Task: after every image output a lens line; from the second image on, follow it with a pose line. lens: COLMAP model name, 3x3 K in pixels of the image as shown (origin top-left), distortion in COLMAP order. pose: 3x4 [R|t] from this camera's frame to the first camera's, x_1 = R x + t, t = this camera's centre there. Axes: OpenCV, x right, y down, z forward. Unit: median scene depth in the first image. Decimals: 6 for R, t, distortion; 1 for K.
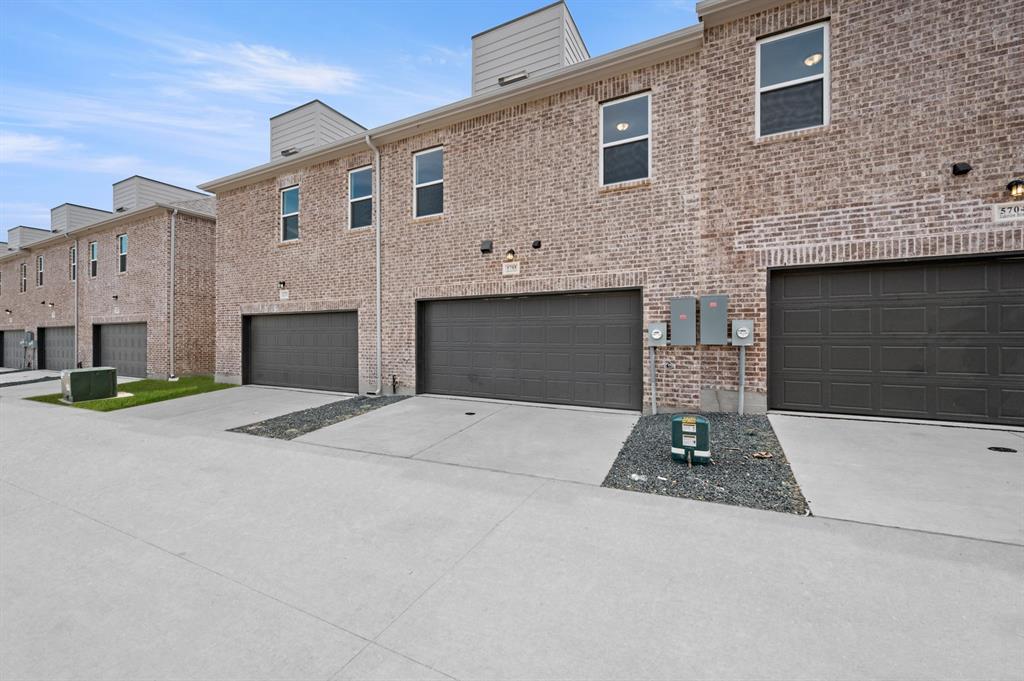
lens RADIAL K [[402.2, 0, 510.5], [0, 402.2, 339.0], [0, 0, 1]] dist [-0.001630, 0.000557]
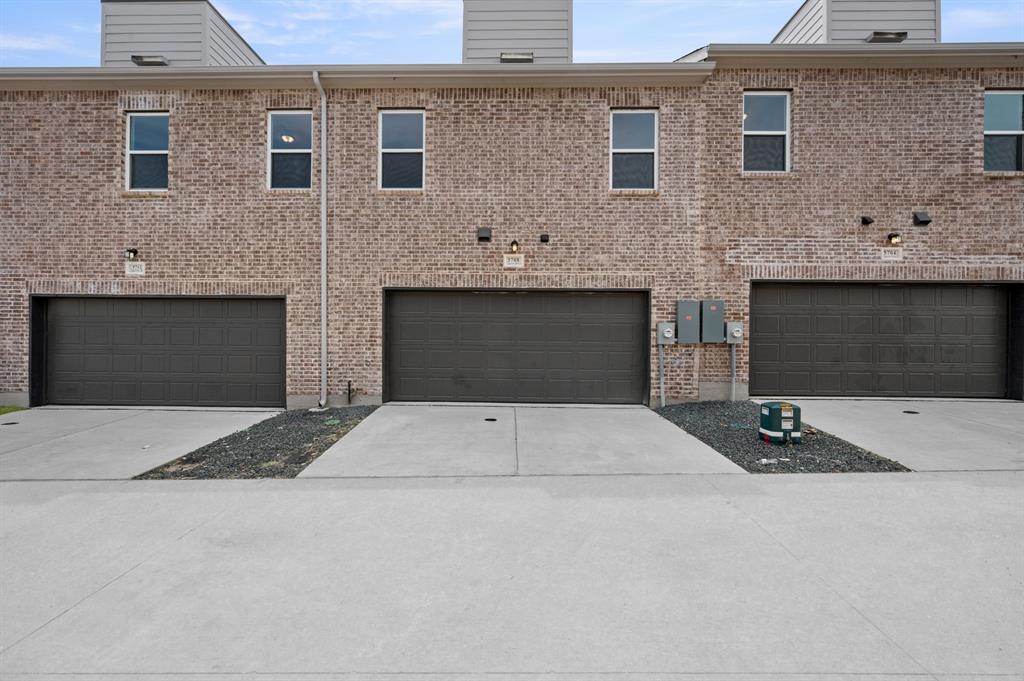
lens RADIAL K [[402.2, 0, 511.5], [0, 402.2, 340.8], [0, 0, 1]] dist [-0.001630, 0.000557]
pose [[0.899109, 0.006556, 0.437677, -0.462978], [-0.006379, 0.999978, -0.001876, 0.012888], [-0.437679, -0.001105, 0.899131, 0.187009]]
